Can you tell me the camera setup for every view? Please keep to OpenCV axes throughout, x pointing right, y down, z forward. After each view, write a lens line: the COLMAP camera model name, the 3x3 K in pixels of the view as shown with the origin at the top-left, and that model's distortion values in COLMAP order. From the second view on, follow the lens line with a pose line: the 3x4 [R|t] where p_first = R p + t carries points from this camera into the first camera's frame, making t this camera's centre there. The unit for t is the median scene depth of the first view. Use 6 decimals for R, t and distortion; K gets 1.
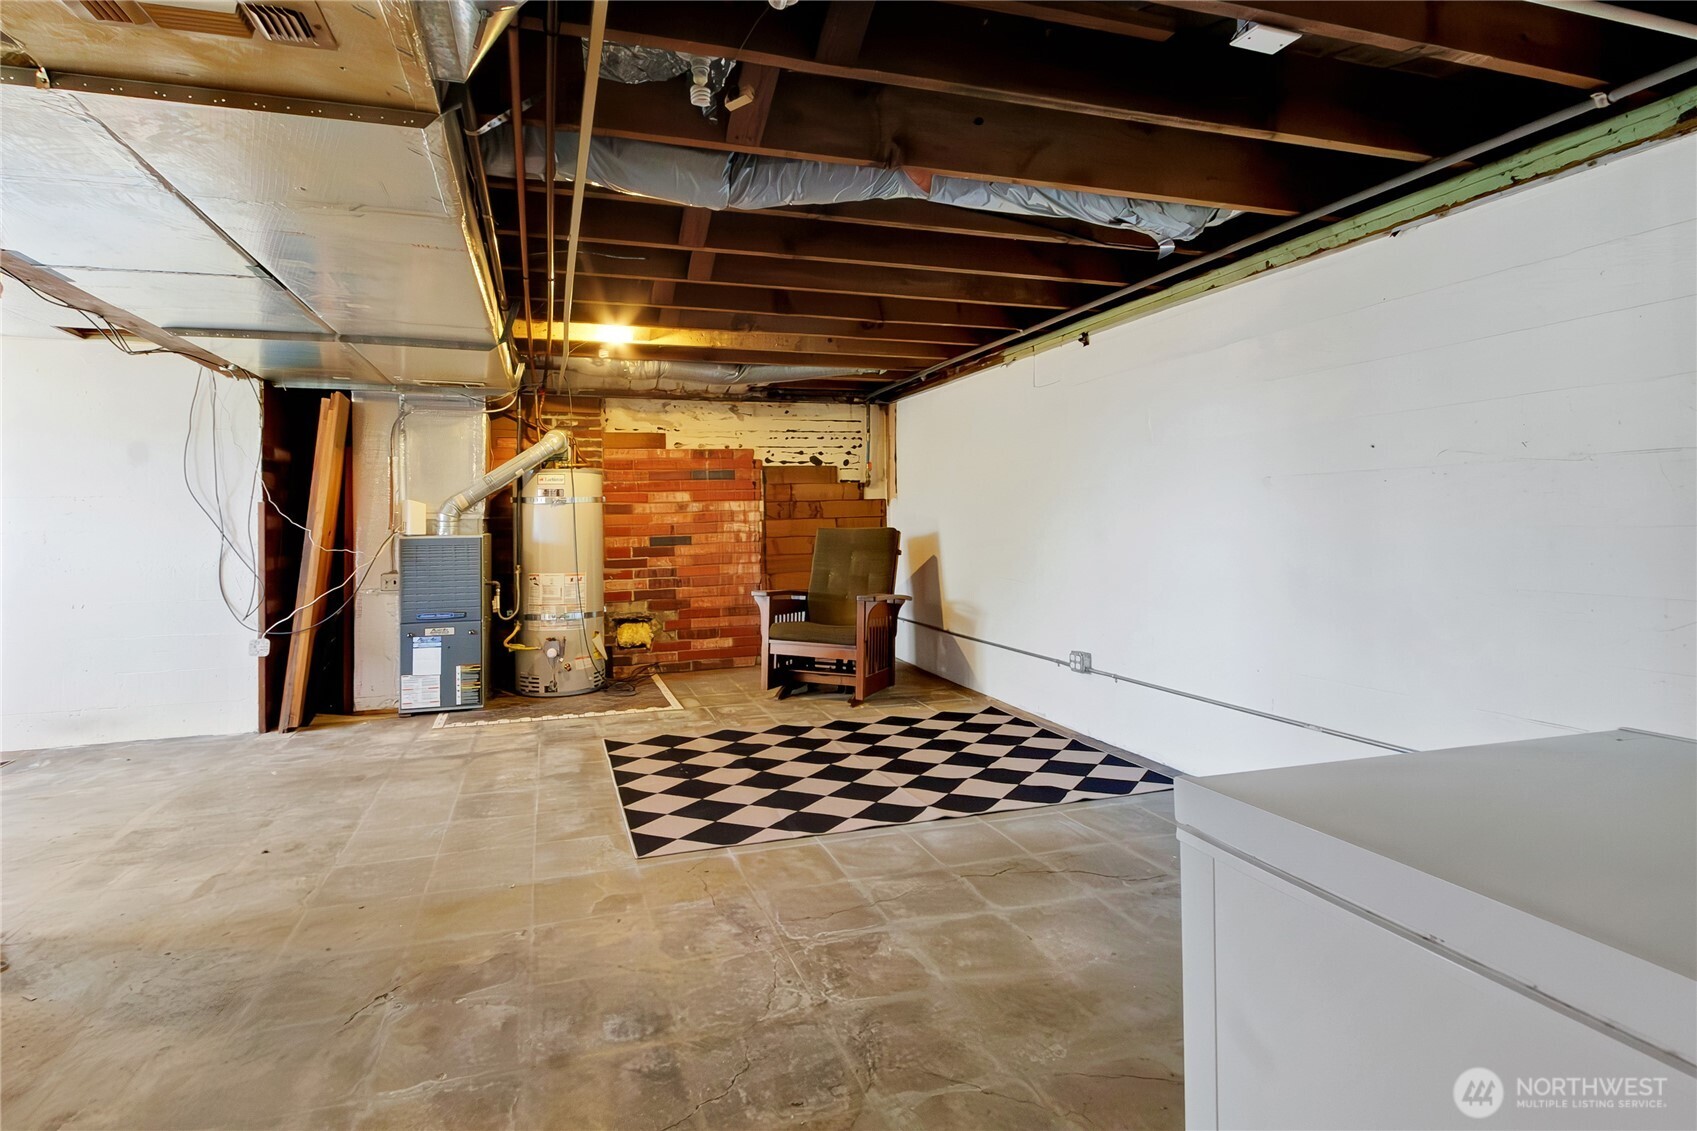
lens RADIAL K [[804.9, 0, 793.0], [0, 804.9, 514.4], [0, 0, 1]] dist [0.003528, 0.000227]
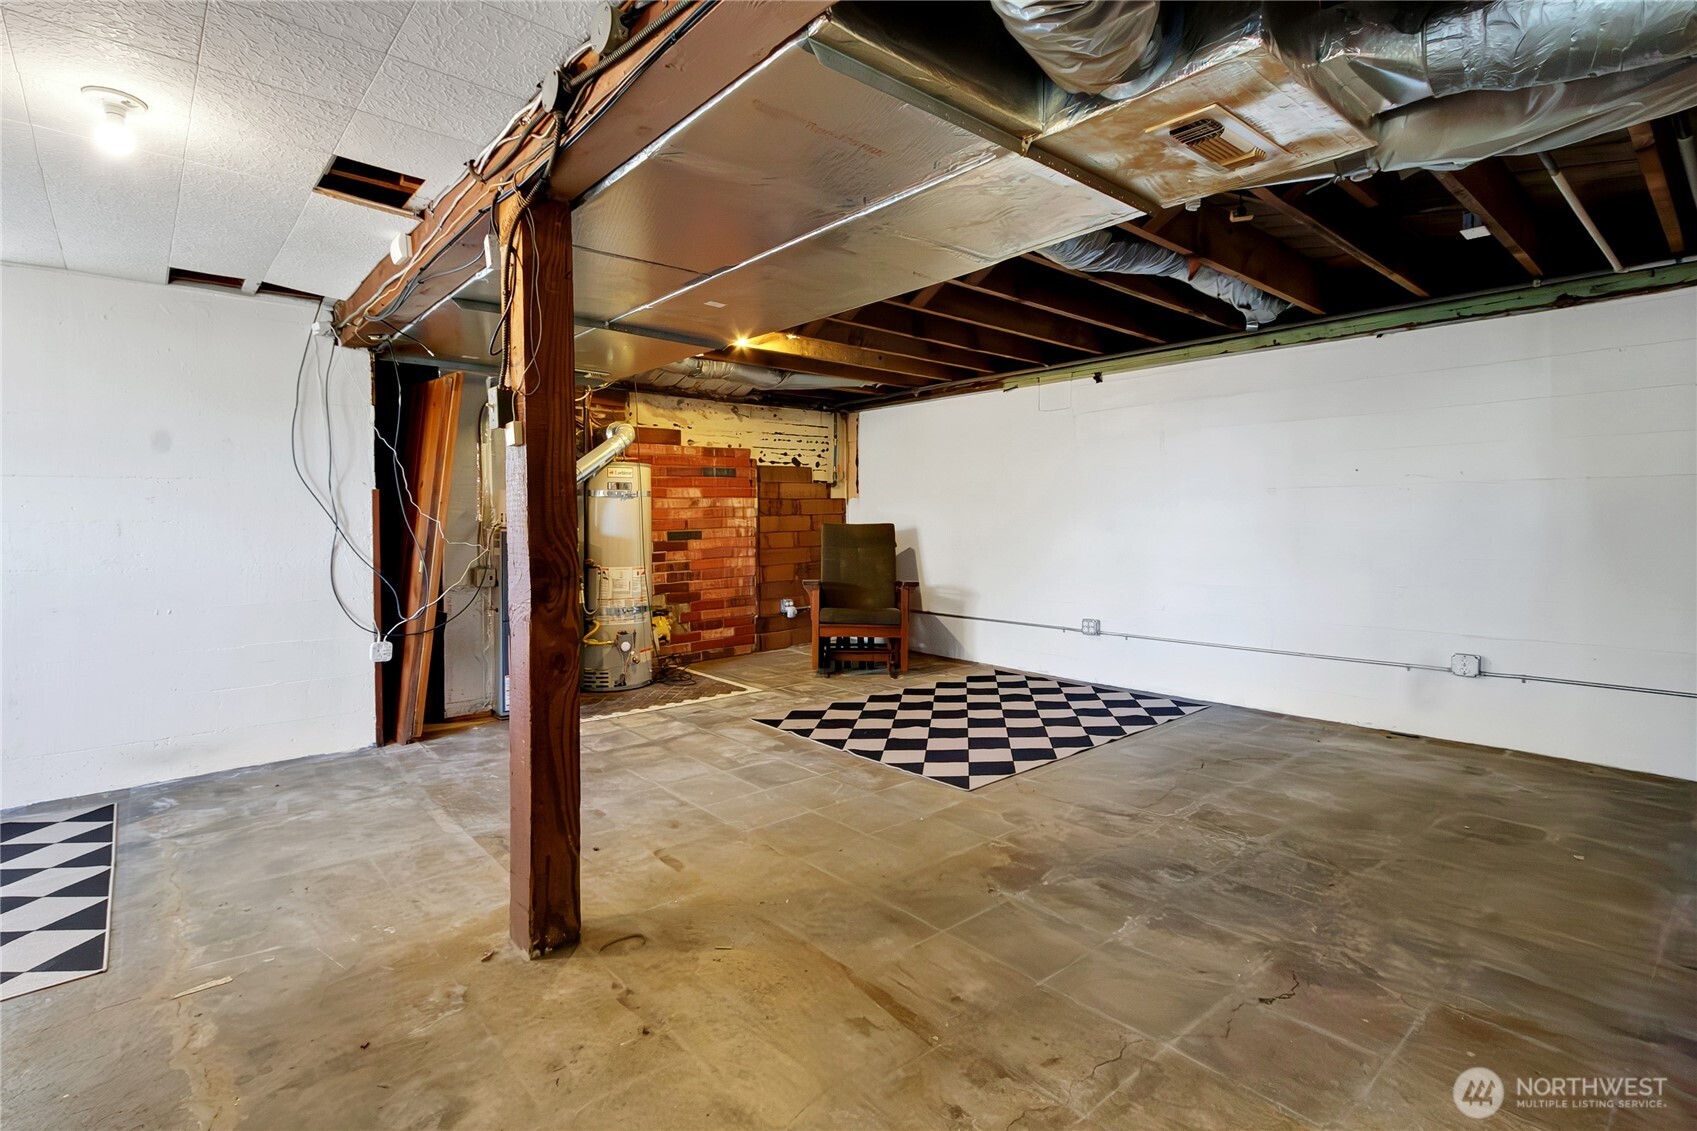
lens RADIAL K [[801.8, 0, 822.7], [0, 801.8, 522.8], [0, 0, 1]] dist [0.002872, 0.000225]
pose [[0.918656, 0.006038, 0.395011, -0.494700], [-0.009626, 0.999928, 0.007101, 0.009983], [-0.394940, -0.010325, 0.918649, -0.009814]]
